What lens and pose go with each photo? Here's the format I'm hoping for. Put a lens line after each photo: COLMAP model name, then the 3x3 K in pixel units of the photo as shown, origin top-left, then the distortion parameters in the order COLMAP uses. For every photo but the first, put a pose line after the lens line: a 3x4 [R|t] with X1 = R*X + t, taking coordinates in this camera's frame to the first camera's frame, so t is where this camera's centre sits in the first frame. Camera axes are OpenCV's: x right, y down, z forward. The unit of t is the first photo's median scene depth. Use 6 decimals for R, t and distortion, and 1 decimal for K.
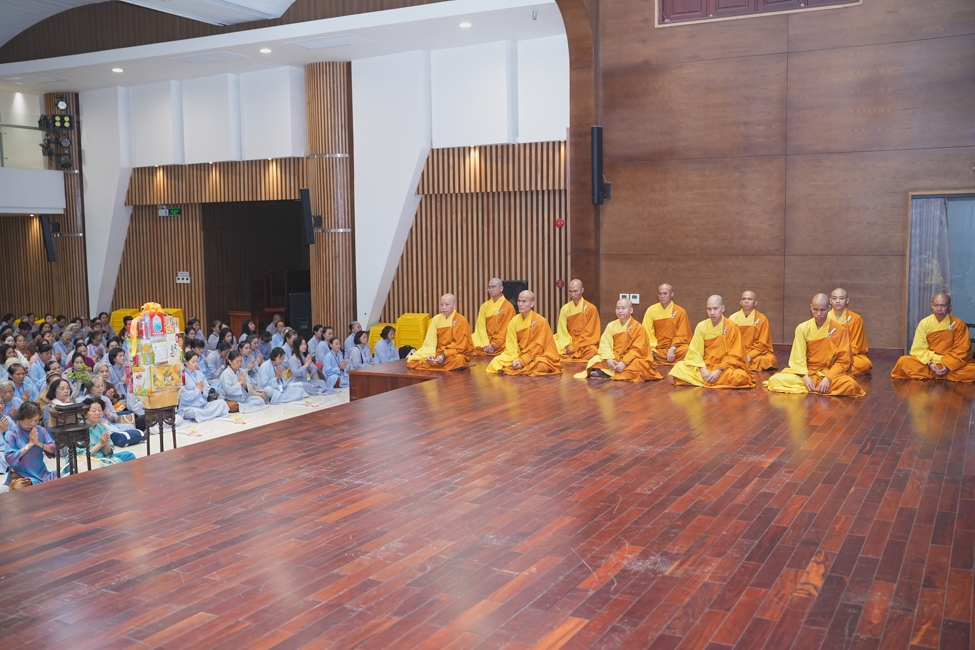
lens RADIAL K [[969.3, 0, 487.4], [0, 969.3, 323.6], [0, 0, 1]] dist [-0.008287, 0.000000]
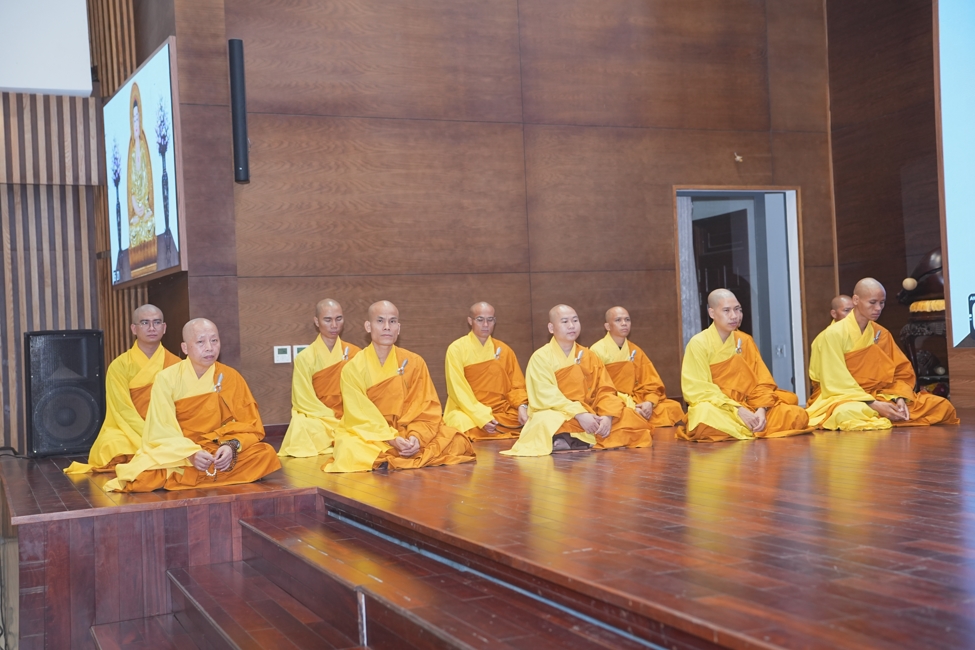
lens RADIAL K [[1196.6, 0, 488.3], [0, 1196.6, 328.2], [0, 0, 1]] dist [0.094797, 0.000000]
pose [[0.632413, -0.004517, 0.774619, -0.339506], [0.109558, 0.990453, -0.083670, 0.032028], [-0.766845, 0.137779, 0.626870, 0.498175]]
